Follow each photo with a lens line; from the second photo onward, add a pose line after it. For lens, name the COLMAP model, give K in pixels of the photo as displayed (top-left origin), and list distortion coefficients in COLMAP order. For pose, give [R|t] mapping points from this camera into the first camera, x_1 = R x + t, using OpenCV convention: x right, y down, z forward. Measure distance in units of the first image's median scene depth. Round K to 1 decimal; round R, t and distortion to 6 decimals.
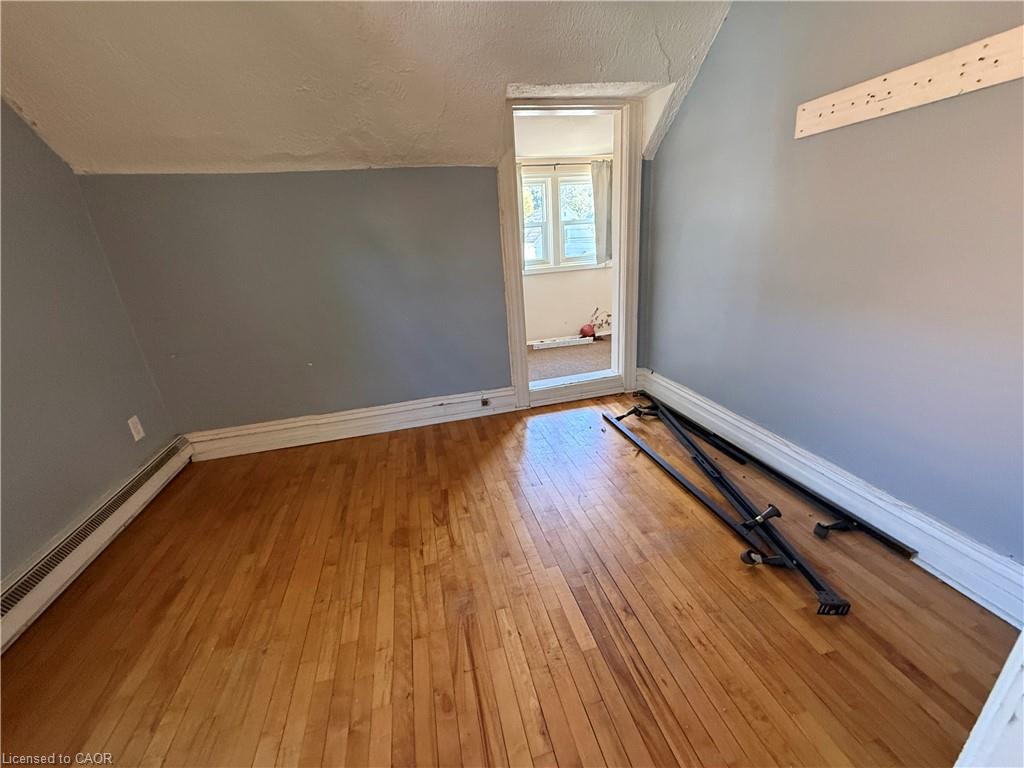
lens RADIAL K [[411.9, 0, 506.9], [0, 411.9, 384.4], [0, 0, 1]] dist [-0.001551, -0.000200]
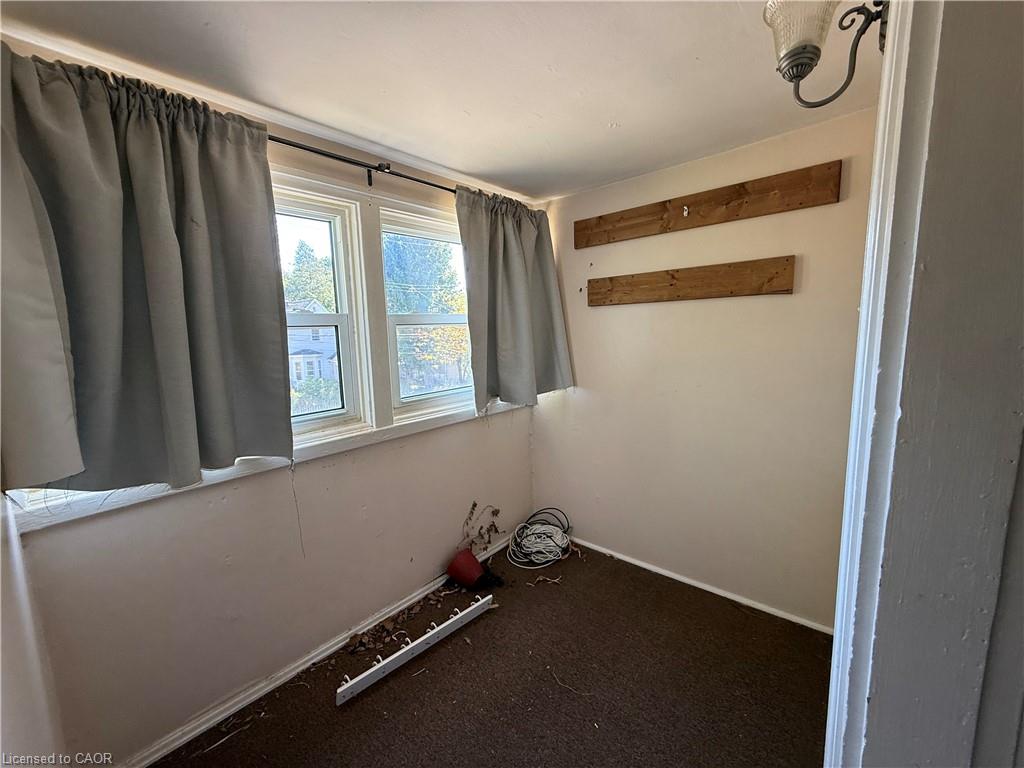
lens RADIAL K [[411.9, 0, 506.9], [0, 411.9, 384.4], [0, 0, 1]] dist [-0.001551, -0.000200]
pose [[0.817914, -0.039052, 0.574013, -0.003965], [0.176780, 0.966489, -0.186141, -0.236536], [-0.547508, 0.253721, 0.797409, 0.632227]]
